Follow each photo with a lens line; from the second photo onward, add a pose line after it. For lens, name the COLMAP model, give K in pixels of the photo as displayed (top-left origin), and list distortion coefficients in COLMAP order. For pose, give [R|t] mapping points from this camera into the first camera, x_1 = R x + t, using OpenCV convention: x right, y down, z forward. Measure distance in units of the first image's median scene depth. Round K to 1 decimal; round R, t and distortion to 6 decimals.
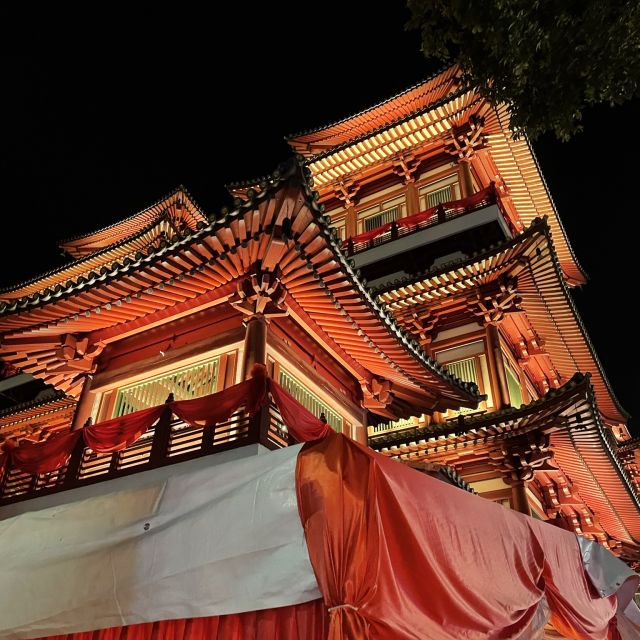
lens RADIAL K [[658.1, 0, 320.0], [0, 658.1, 320.0], [0, 0, 1]] dist [0.335087, 0.000955]
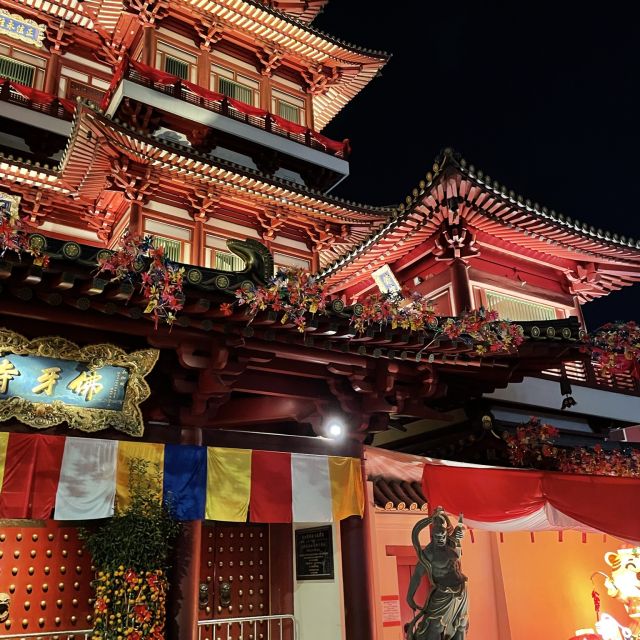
lens RADIAL K [[625.0, 0, 320.0], [0, 625.0, 320.0], [0, 0, 1]] dist [0.006472, 0.002540]
pose [[0.466169, 0.300287, 0.832175, -0.479968], [-0.458189, 0.886601, -0.063257, 0.135985], [-0.756802, -0.351805, 0.550894, 0.291649]]
